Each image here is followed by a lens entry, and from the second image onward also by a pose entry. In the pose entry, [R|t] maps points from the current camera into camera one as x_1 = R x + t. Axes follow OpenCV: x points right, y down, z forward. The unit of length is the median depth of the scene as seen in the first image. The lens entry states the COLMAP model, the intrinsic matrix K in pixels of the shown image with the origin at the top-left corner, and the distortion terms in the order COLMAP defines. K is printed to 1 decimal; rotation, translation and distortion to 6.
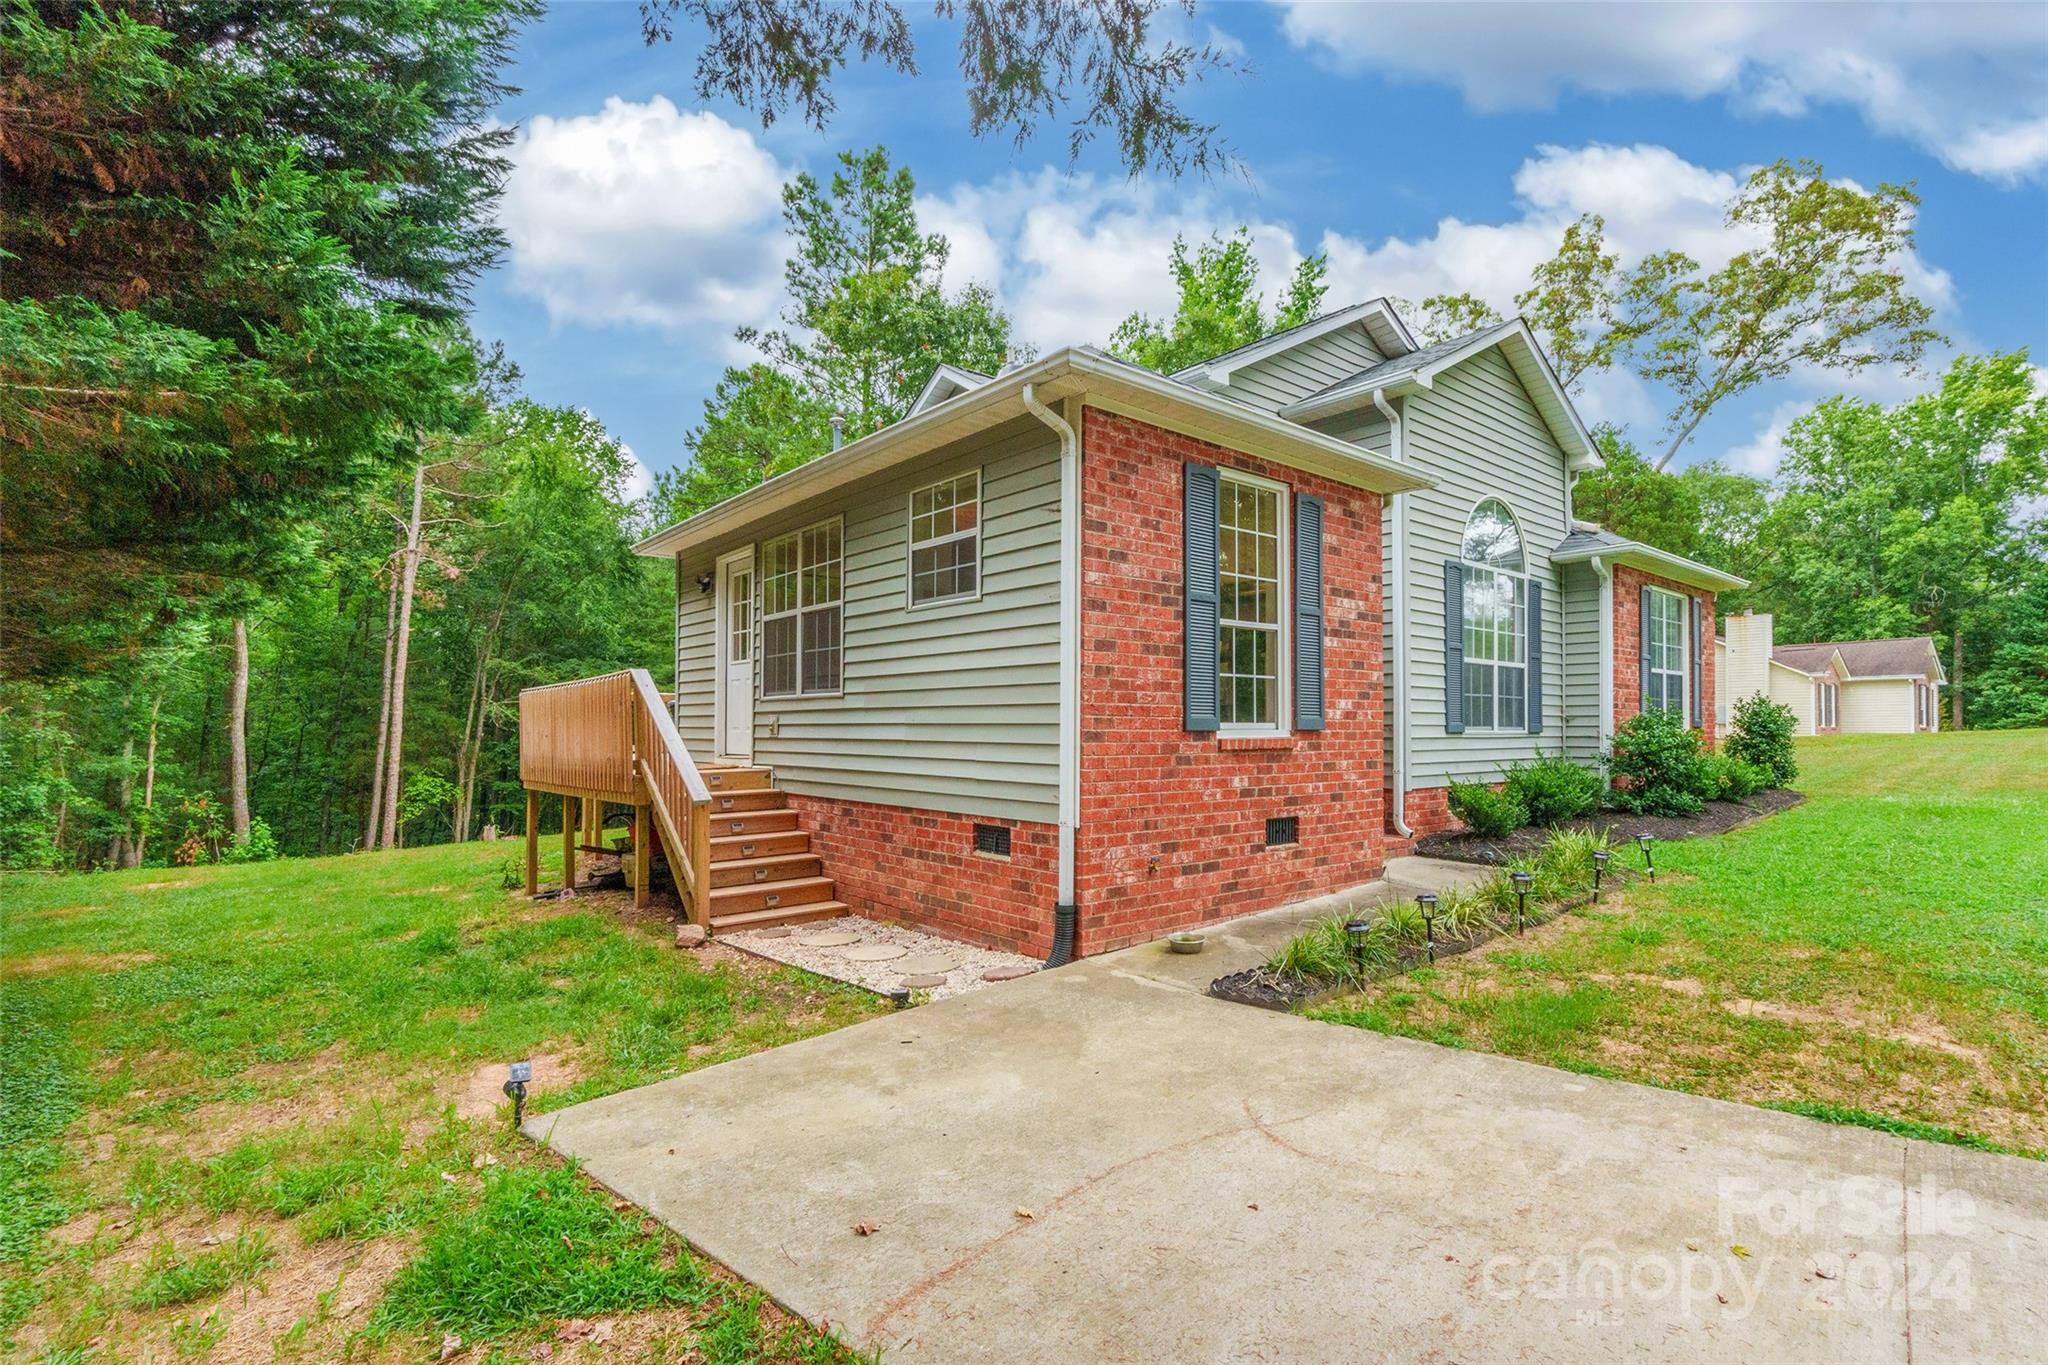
lens RADIAL K [[955.7, 0, 1024.8], [0, 955.7, 718.4], [0, 0, 1]] dist [-0.058621, -0.000083]
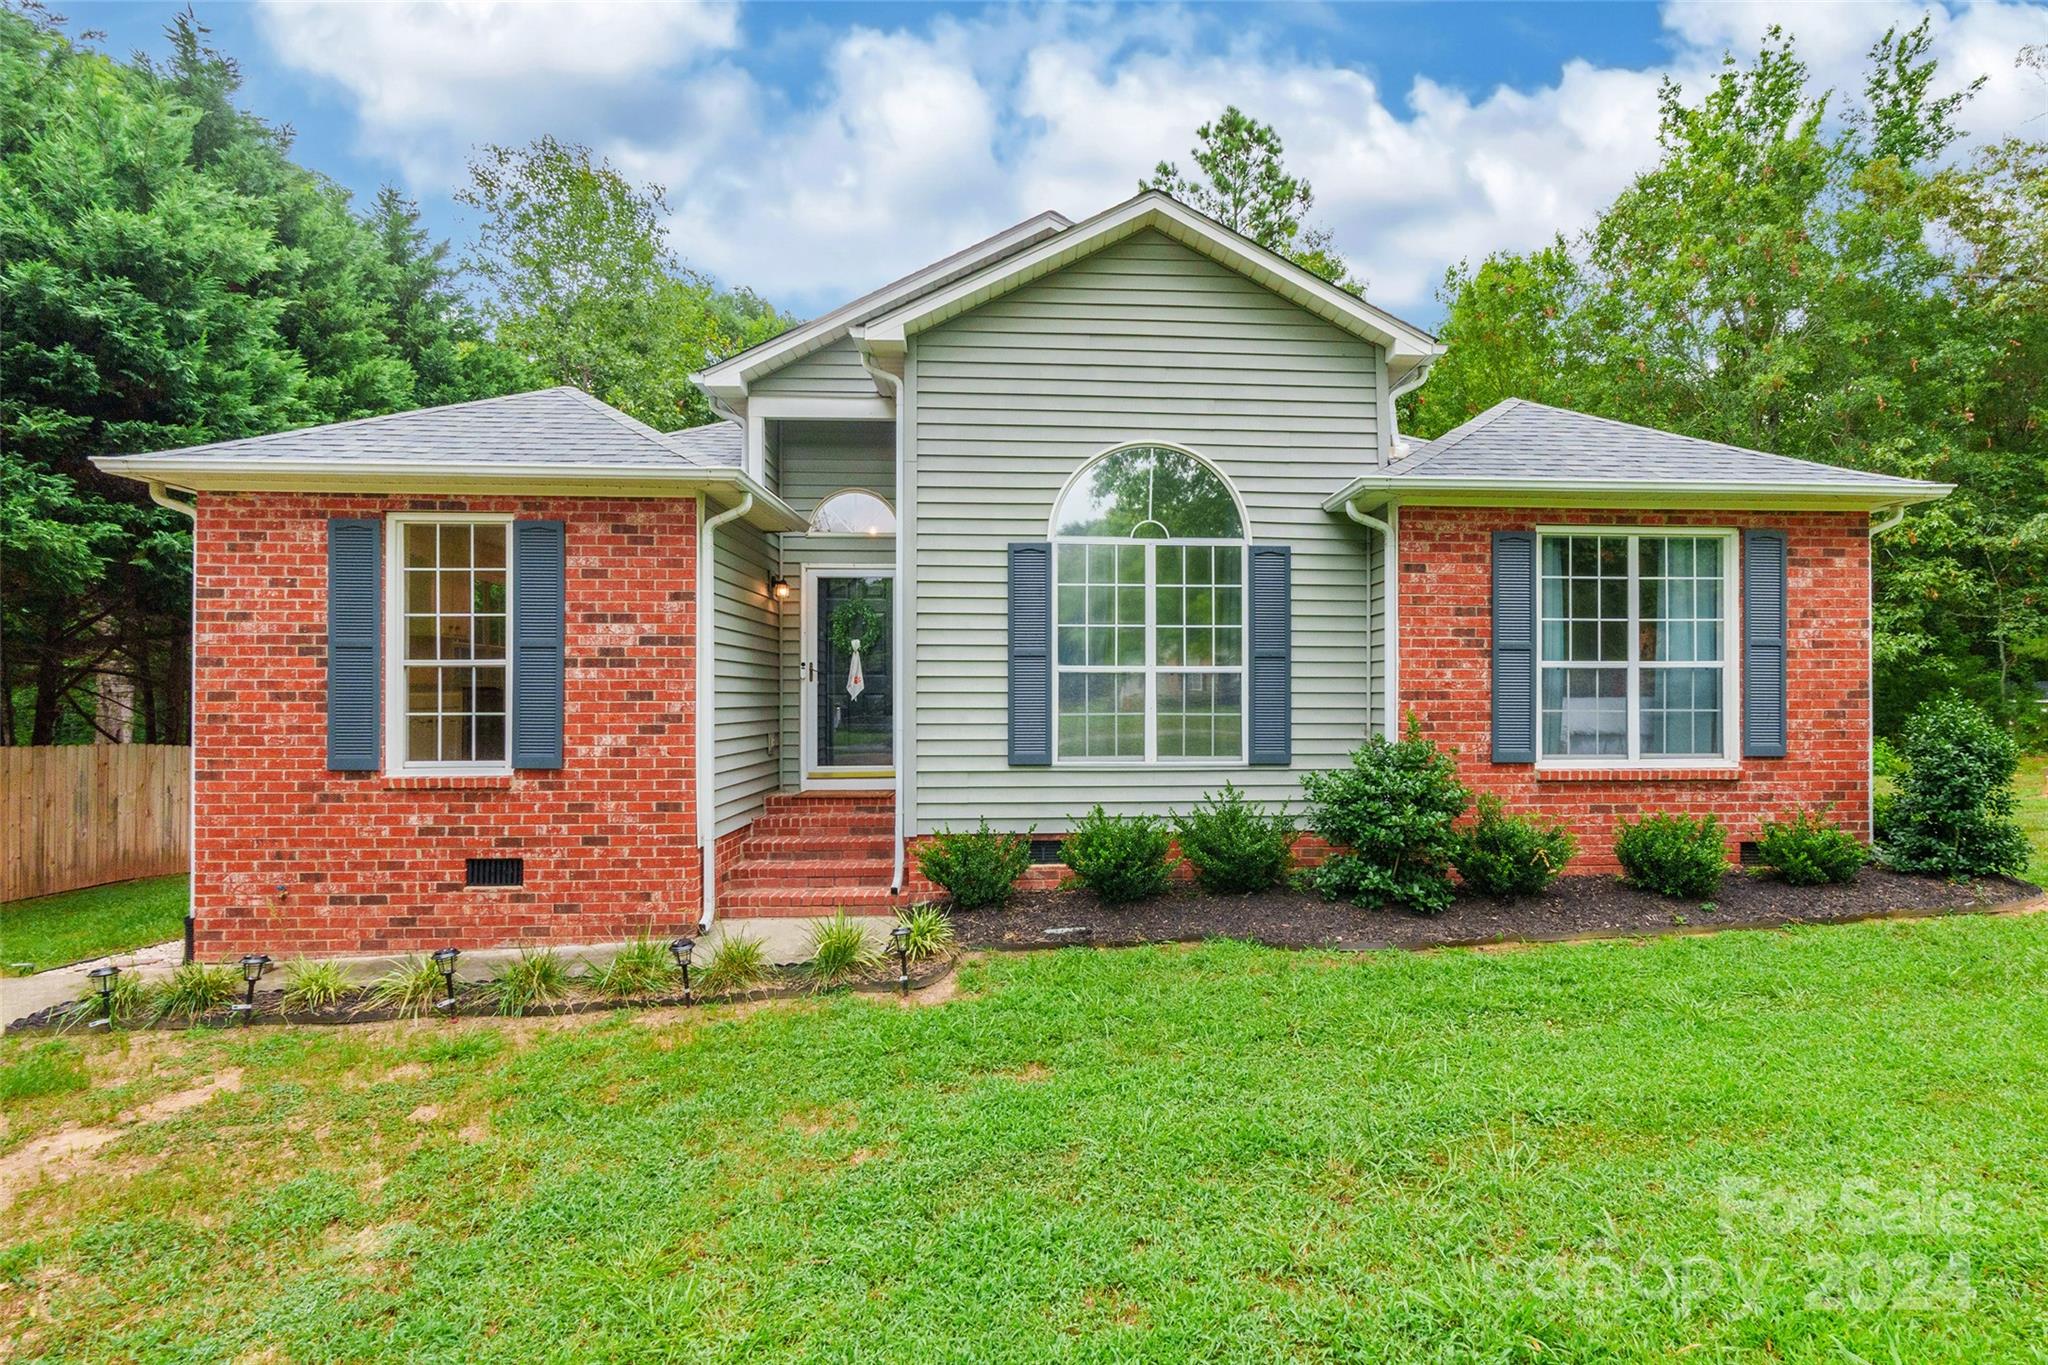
lens RADIAL K [[938.7, 0, 1024.0], [0, 938.7, 682.5], [0, 0, 1]] dist [-0.015775, -0.000252]
pose [[0.831293, -0.006493, -0.555797, 1.181533], [0.005592, 0.999979, -0.003318, -0.065650], [0.555807, -0.000350, 0.831312, 0.476754]]
